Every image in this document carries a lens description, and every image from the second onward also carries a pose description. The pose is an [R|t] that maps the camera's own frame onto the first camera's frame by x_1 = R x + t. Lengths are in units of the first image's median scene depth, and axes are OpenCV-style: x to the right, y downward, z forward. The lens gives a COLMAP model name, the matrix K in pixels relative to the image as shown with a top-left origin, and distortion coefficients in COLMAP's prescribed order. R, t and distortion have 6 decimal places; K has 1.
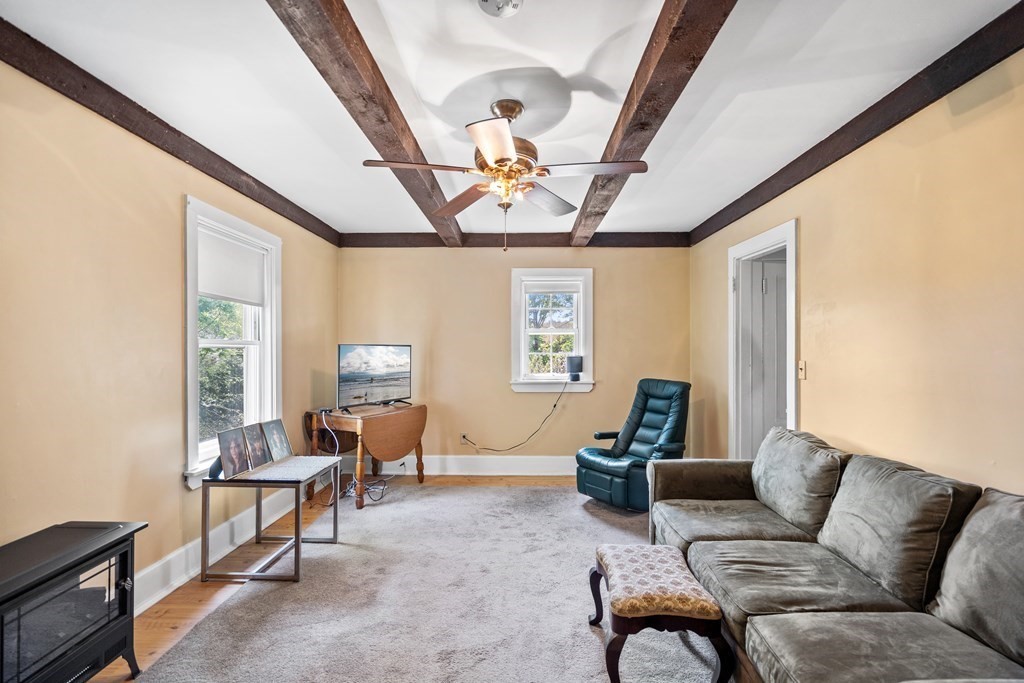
lens RADIAL K [[462.3, 0, 512.5], [0, 462.3, 352.5], [0, 0, 1]] dist [0.000008, 0.000113]
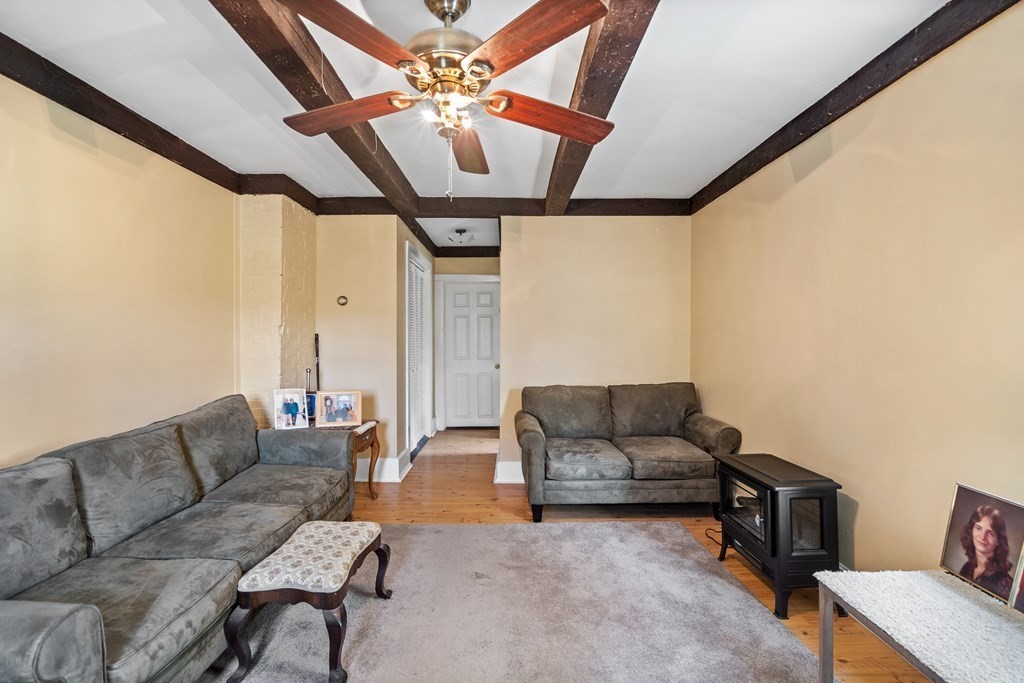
lens RADIAL K [[461.5, 0, 509.0], [0, 461.5, 339.0], [0, 0, 1]] dist [-0.001387, 0.000326]
pose [[-0.999600, 0.000430, -0.028286, -0.100158], [-0.000065, 0.999847, 0.017492, -0.014420], [0.028289, 0.017487, -0.999447, 2.002762]]
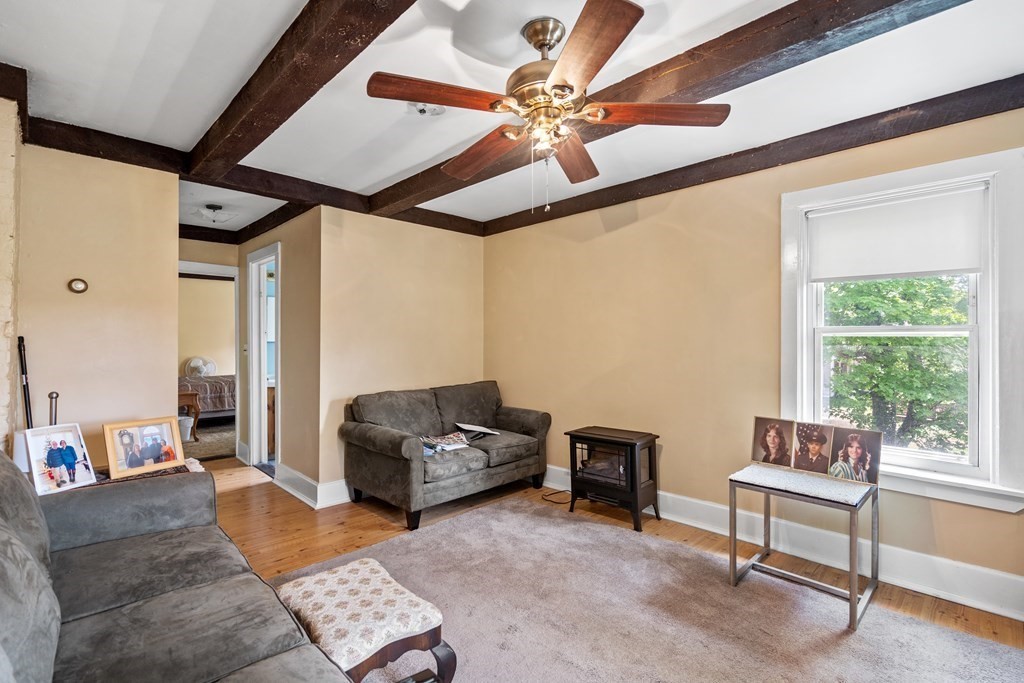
lens RADIAL K [[472.2, 0, 512.0], [0, 472.2, 341.5], [0, 0, 1]] dist [-0.001351, 0.000355]
pose [[-0.698948, 0.000097, -0.715173, 0.698358], [-0.005282, 0.999972, 0.005297, -0.002013], [0.715153, 0.007480, -0.698928, 1.767970]]
